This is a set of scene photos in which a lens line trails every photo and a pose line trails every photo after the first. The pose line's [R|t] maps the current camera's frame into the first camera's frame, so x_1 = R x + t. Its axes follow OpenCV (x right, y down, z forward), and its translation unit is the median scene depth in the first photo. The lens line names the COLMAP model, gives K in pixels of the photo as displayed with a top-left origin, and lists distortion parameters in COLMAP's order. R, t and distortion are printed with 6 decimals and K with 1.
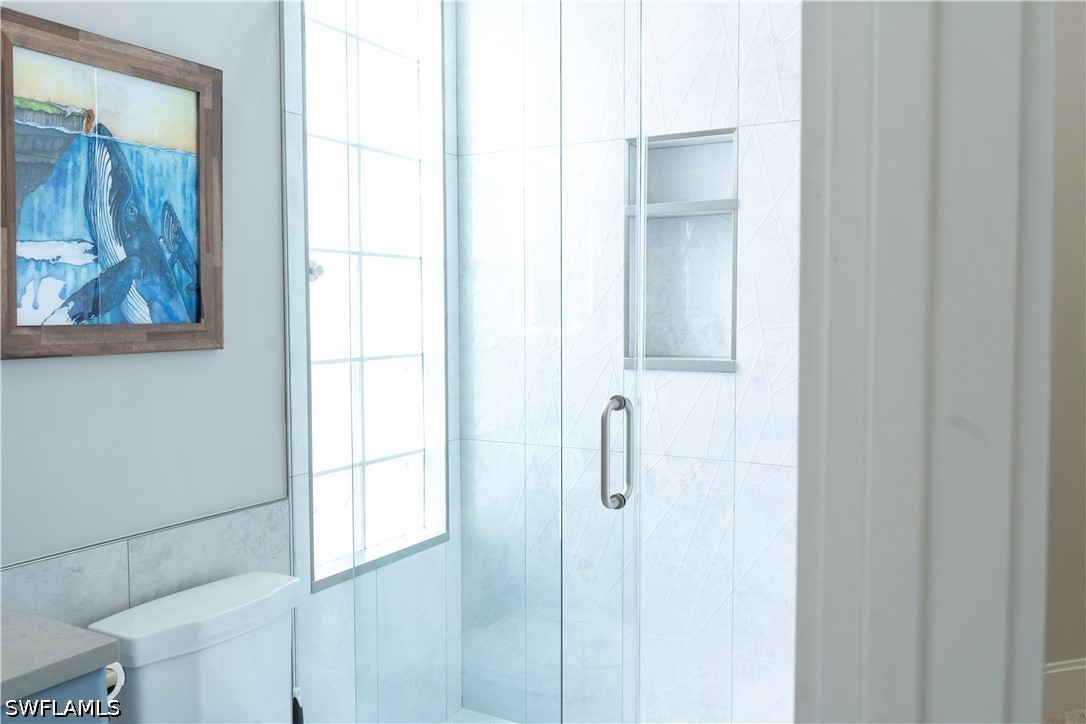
lens RADIAL K [[870.2, 0, 542.8], [0, 870.2, 358.0], [0, 0, 1]] dist [-0.007894, -0.009999]
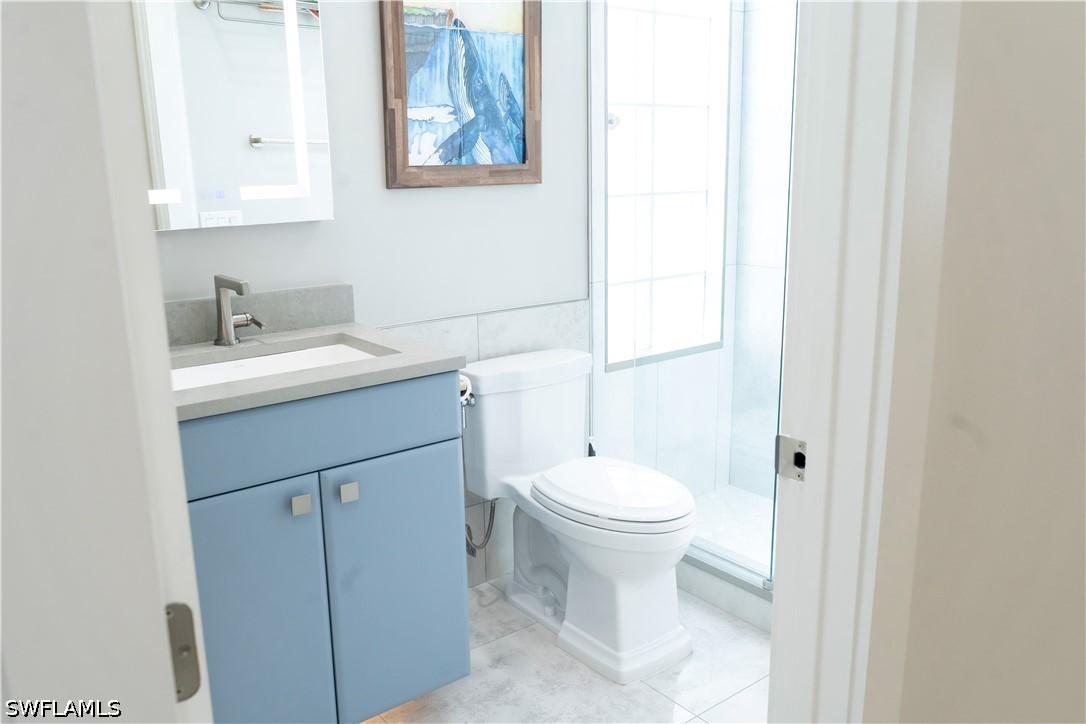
lens RADIAL K [[870.2, 0, 544.1], [0, 870.2, 362.0], [0, 0, 1]] dist [-0.007894, -0.009999]
pose [[0.923972, 0.074119, -0.375209, 0.174498], [-0.006932, 0.984126, 0.177334, 0.024493], [0.382397, -0.161250, 0.909819, -0.292738]]
